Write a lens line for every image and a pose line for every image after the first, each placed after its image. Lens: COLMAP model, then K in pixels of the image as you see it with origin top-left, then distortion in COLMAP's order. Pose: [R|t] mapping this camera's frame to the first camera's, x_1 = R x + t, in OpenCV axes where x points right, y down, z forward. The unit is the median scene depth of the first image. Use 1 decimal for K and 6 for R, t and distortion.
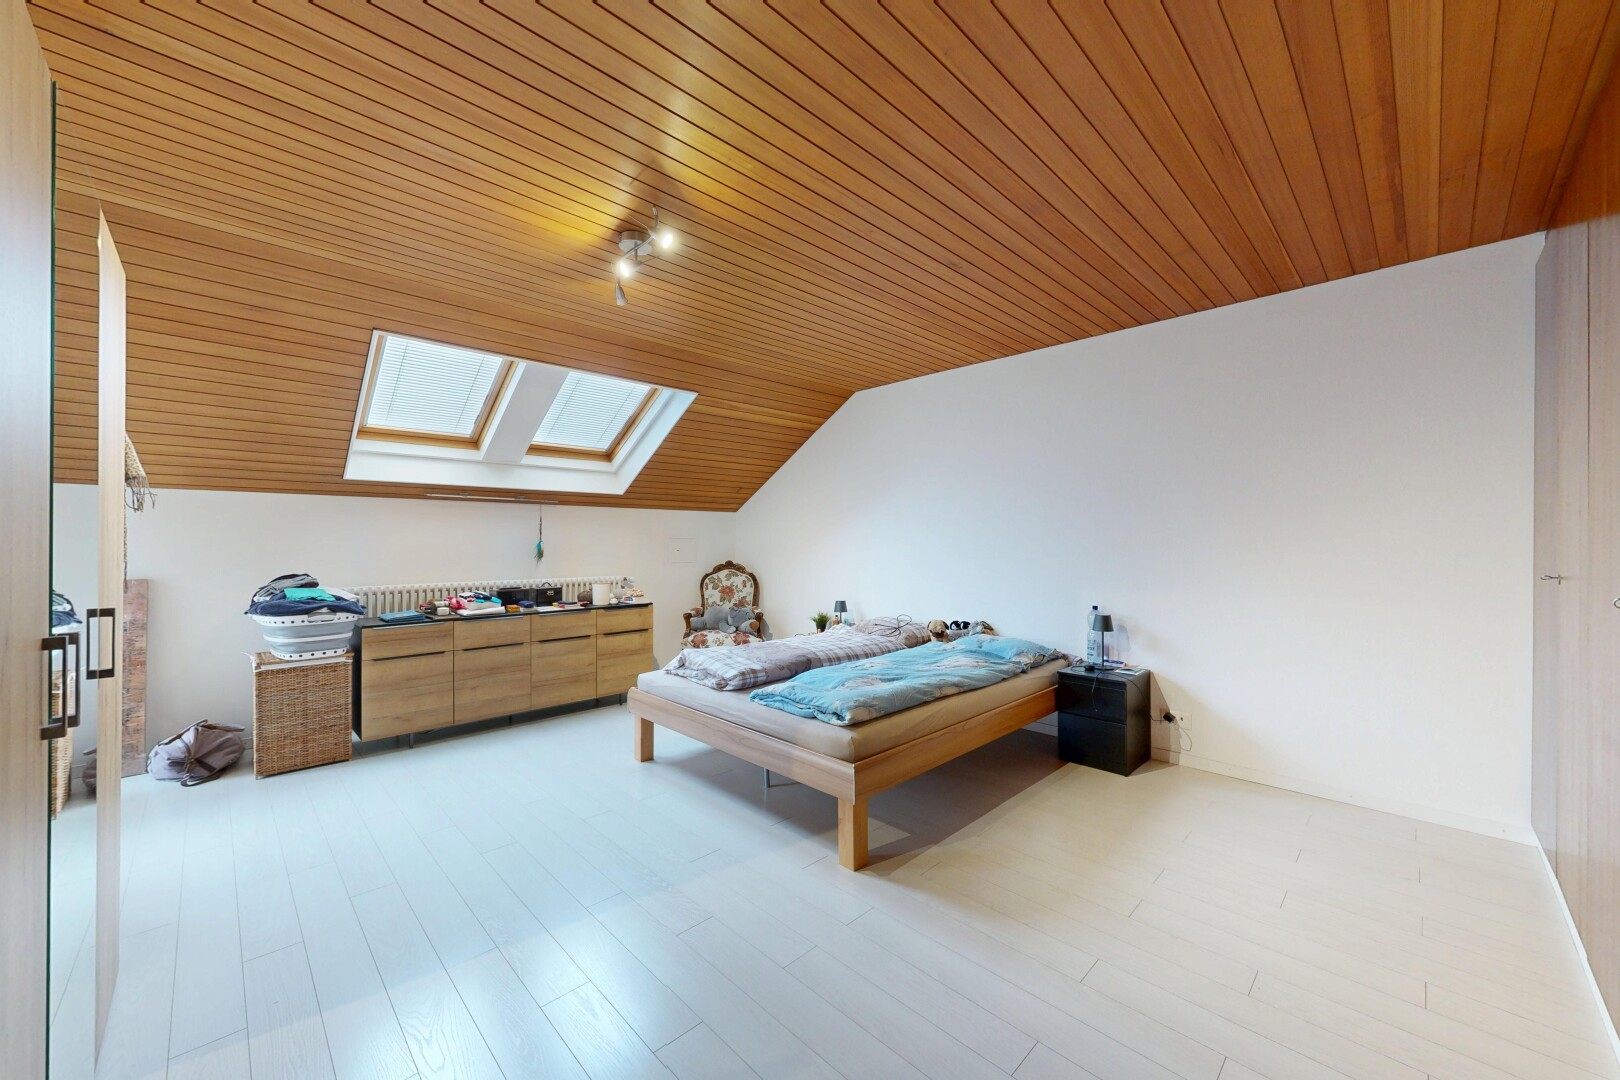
lens RADIAL K [[604.2, 0, 810.0], [0, 604.2, 540.0], [0, 0, 1]] dist [-0.000149, 0.000043]
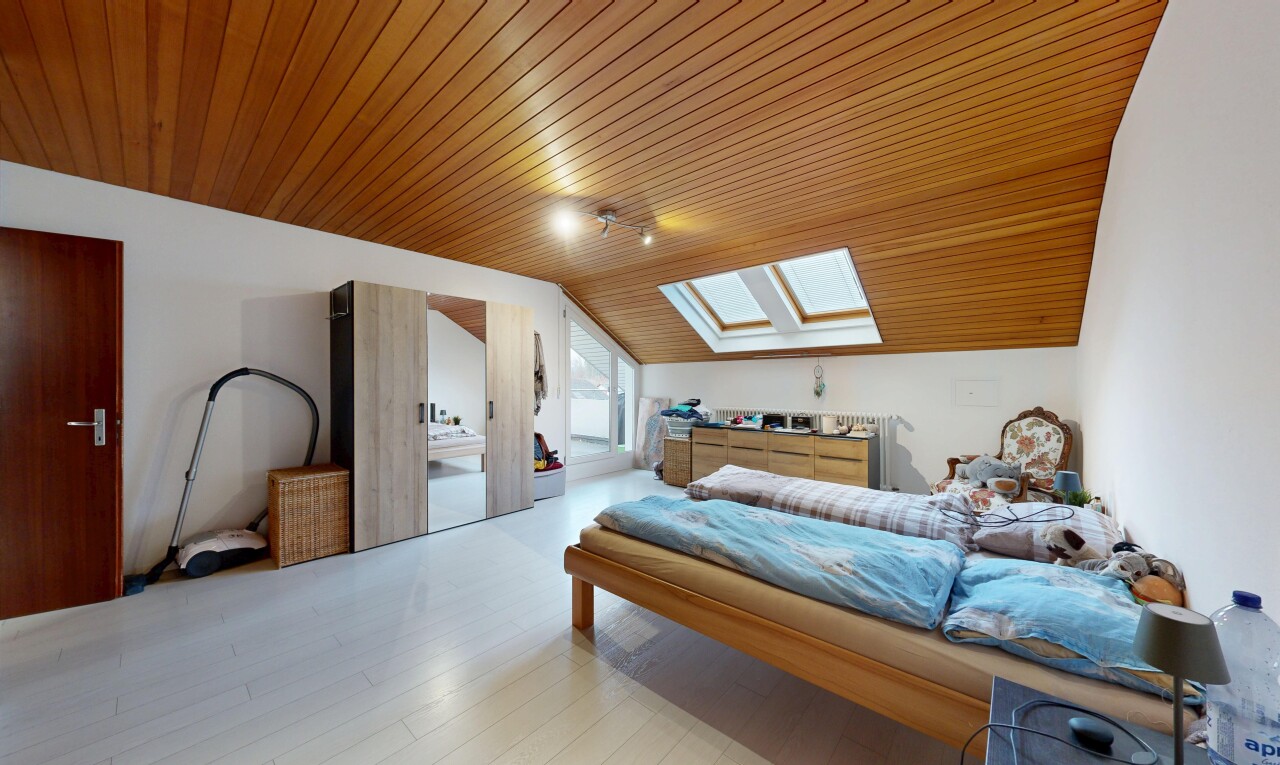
lens RADIAL K [[428.3, 0, 638.6], [0, 428.3, 383.9], [0, 0, 1]] dist [-0.005636, 0.000021]
pose [[0.075918, 0.000286, -0.997114, 0.480659], [0.003690, 0.999993, 0.000568, 0.000782], [0.997107, -0.003722, 0.075917, 0.490999]]
